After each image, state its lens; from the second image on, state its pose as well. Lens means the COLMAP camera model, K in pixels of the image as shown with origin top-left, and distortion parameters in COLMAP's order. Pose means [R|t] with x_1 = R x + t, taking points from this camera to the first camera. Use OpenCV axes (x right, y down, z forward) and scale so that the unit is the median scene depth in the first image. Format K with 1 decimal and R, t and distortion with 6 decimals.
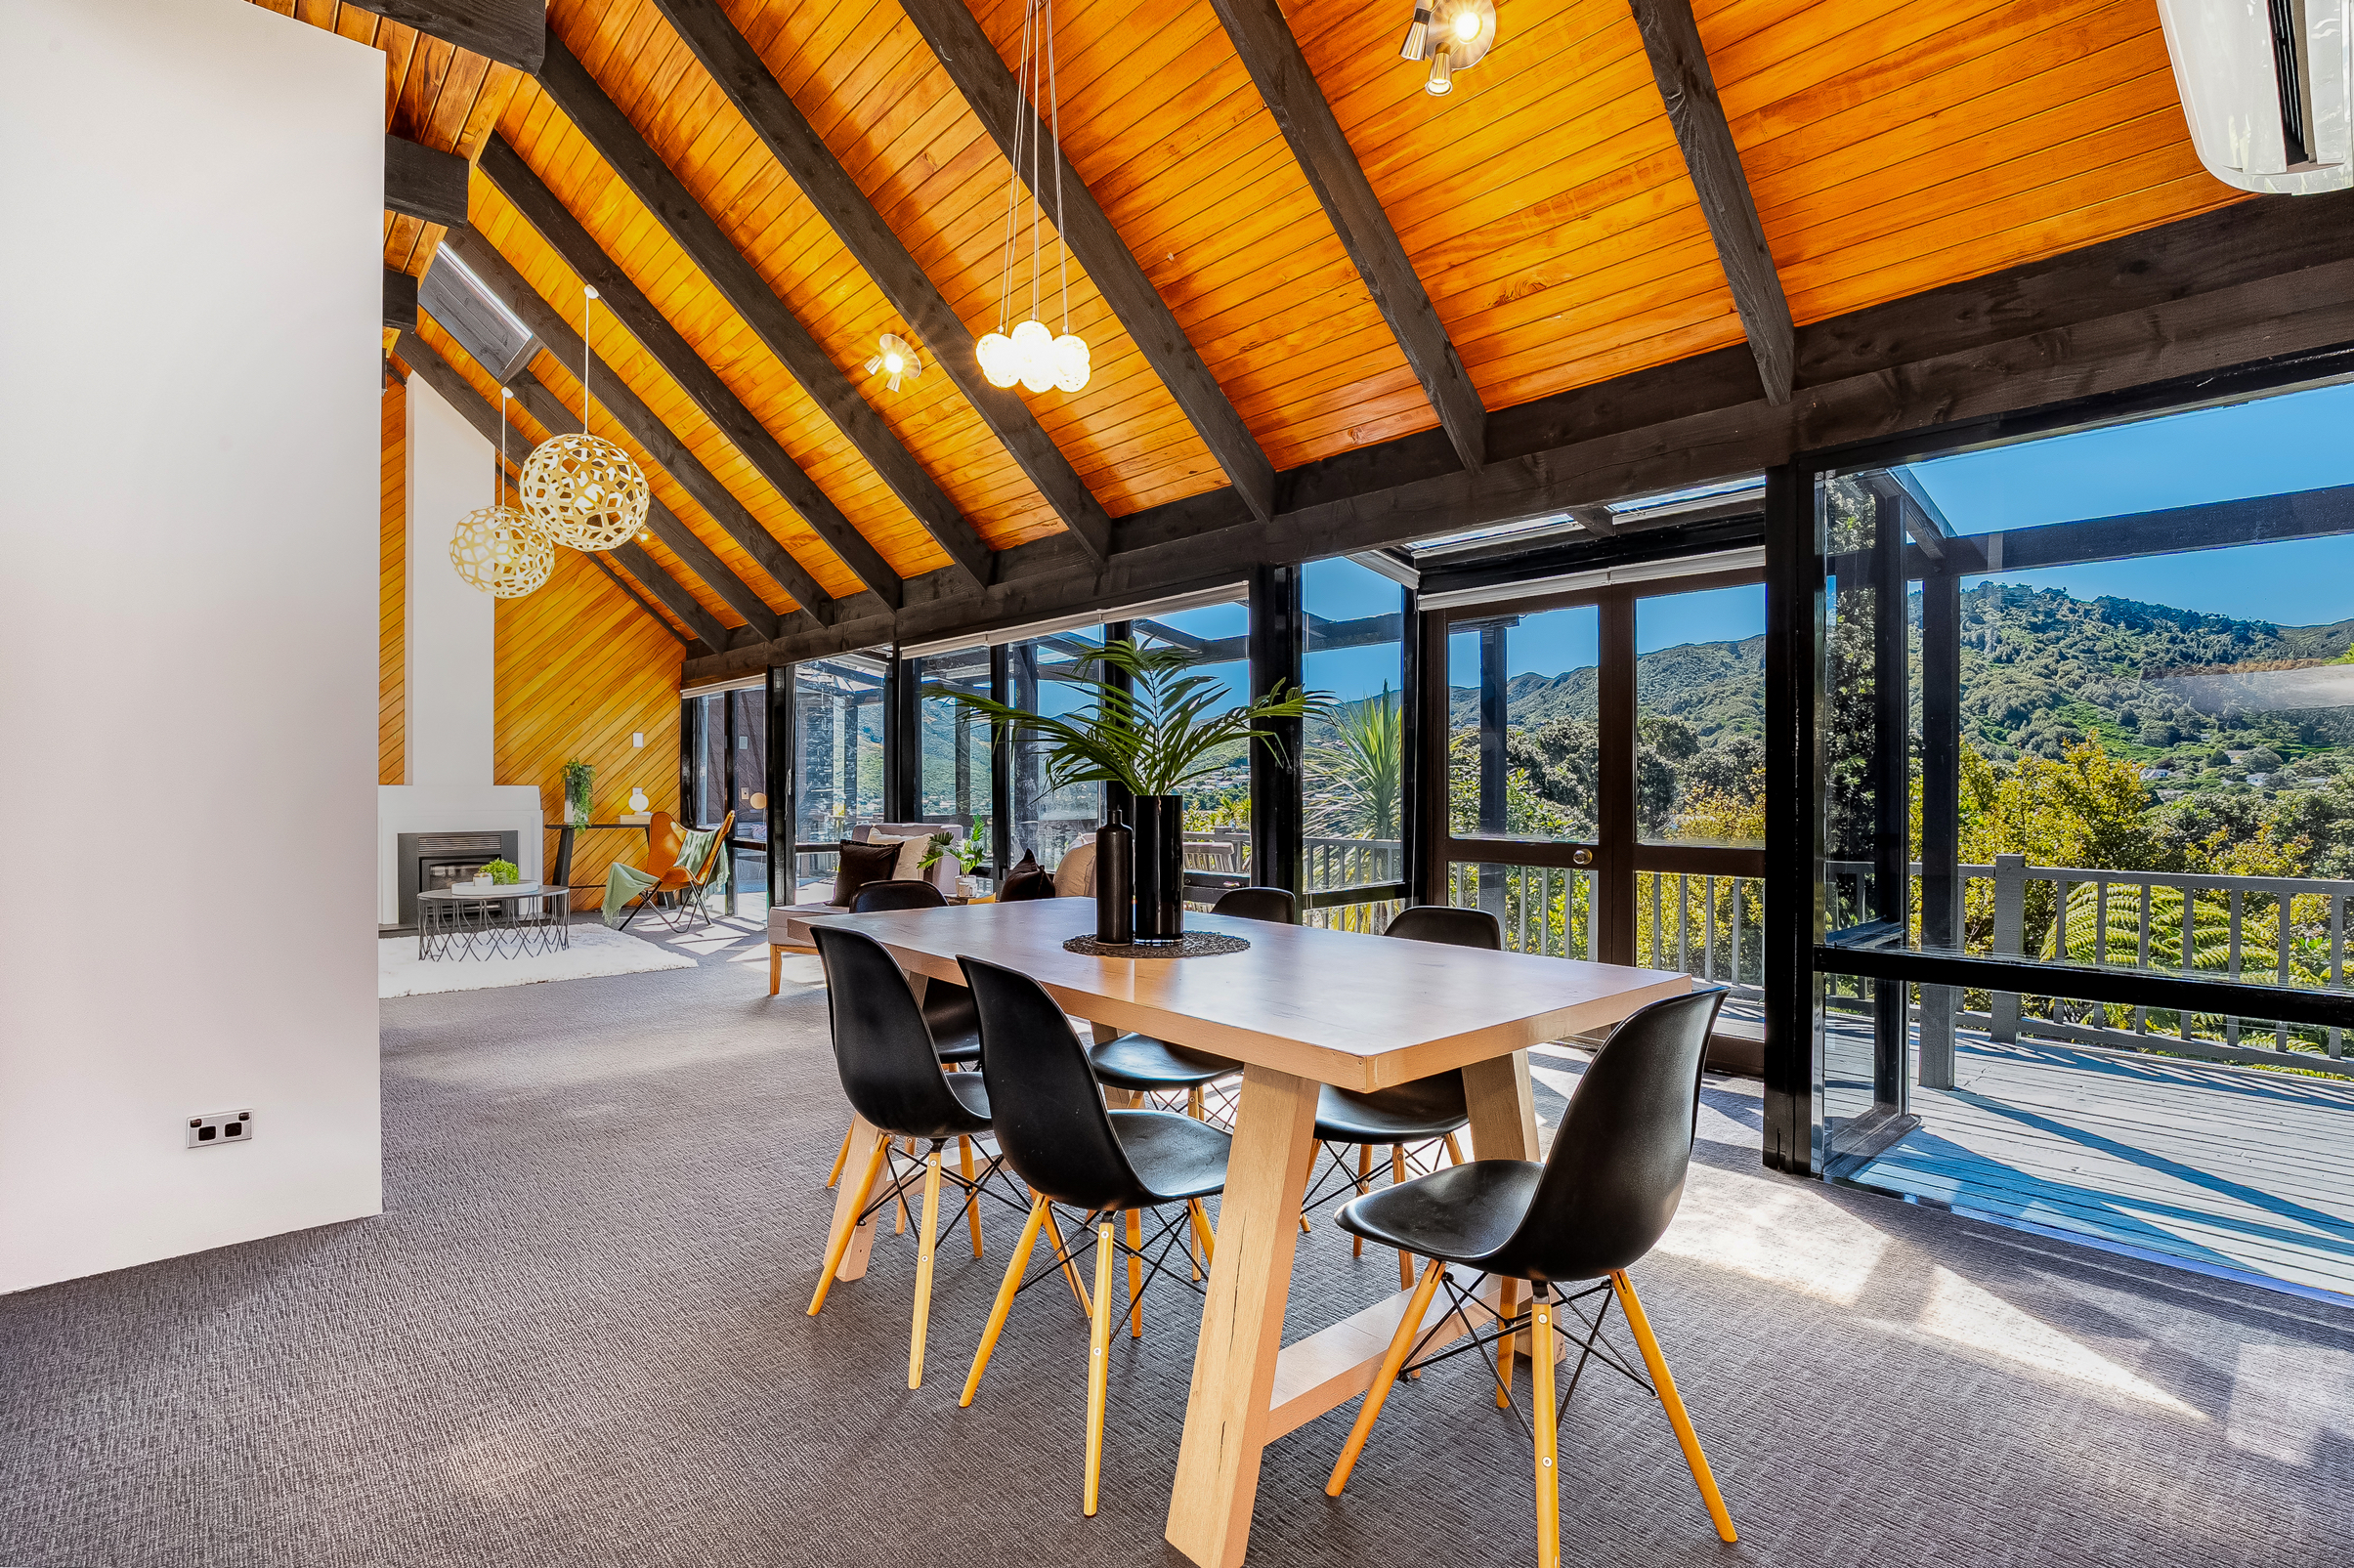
lens RADIAL K [[1079.8, 0, 1177.0], [0, 1079.8, 784.0], [0, 0, 1]] dist [-0.022379, 0.016164]
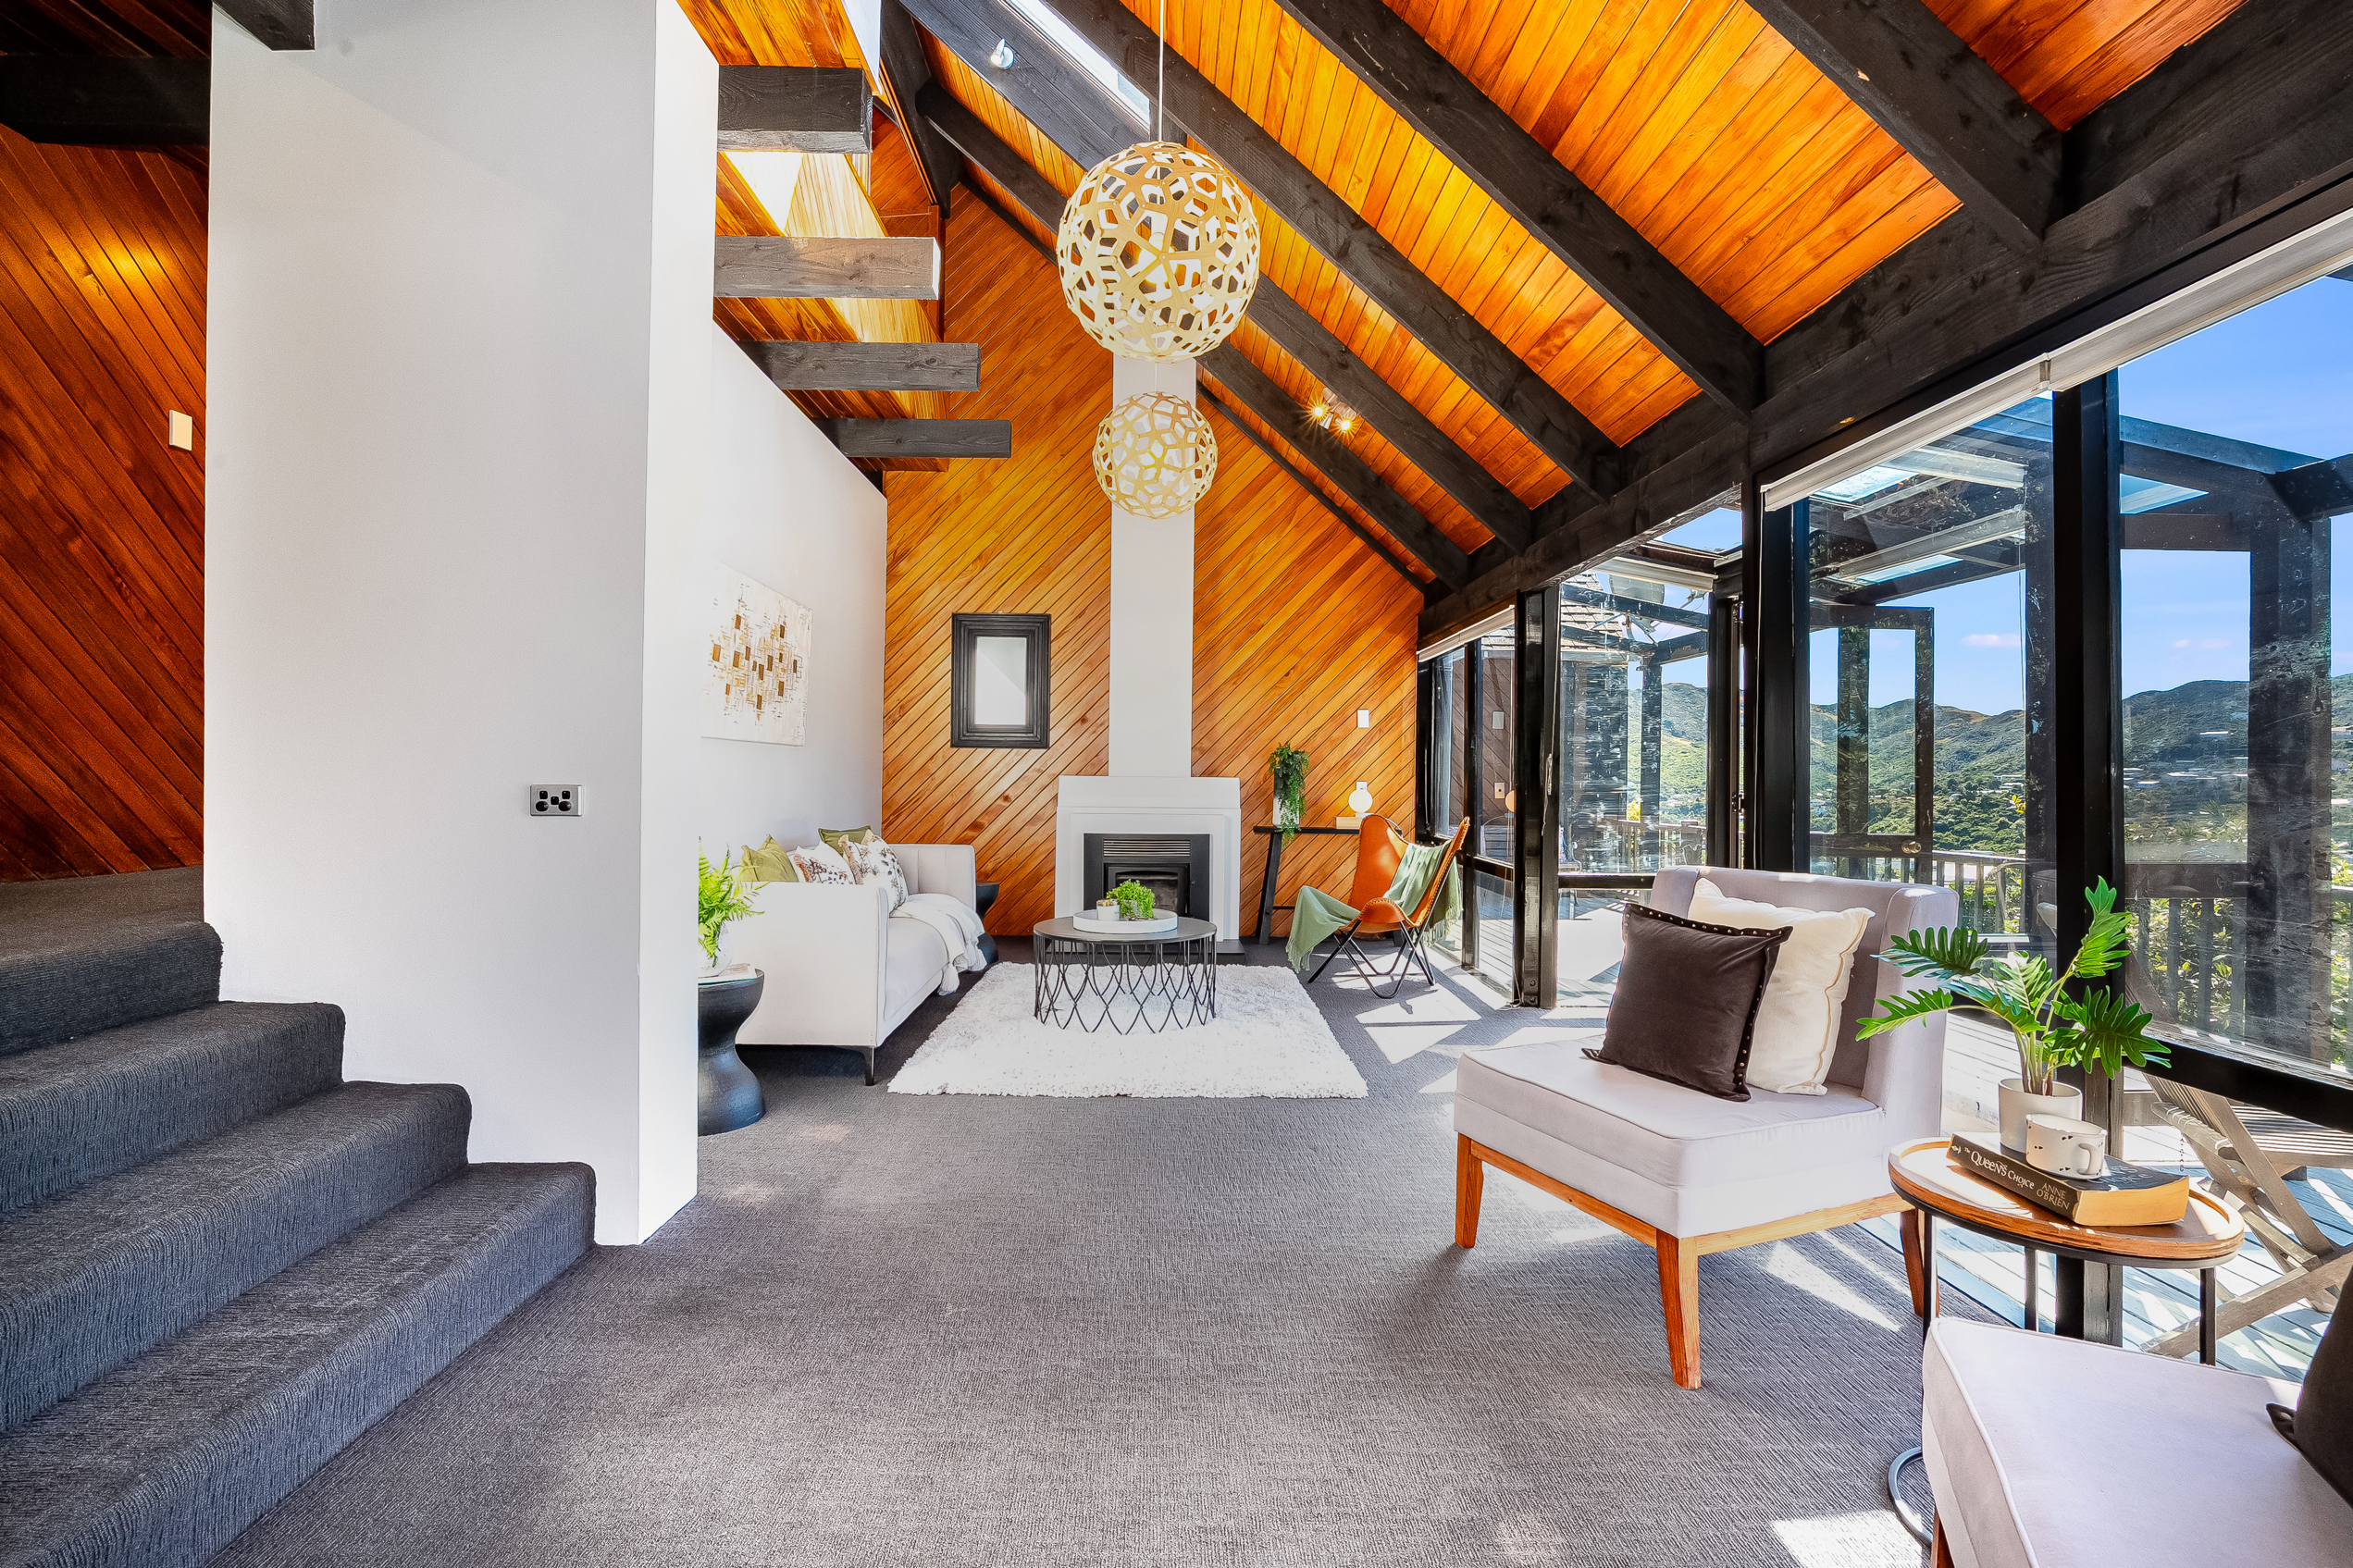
lens RADIAL K [[1079.3, 0, 1176.5], [0, 1079.3, 784.0], [0, 0, 1]] dist [-0.022379, 0.016164]
pose [[0.755073, 0.005441, -0.655619, -0.105088], [-0.000743, 0.999972, 0.007443, 0.000125], [0.655641, -0.005132, 0.755056, 0.355788]]
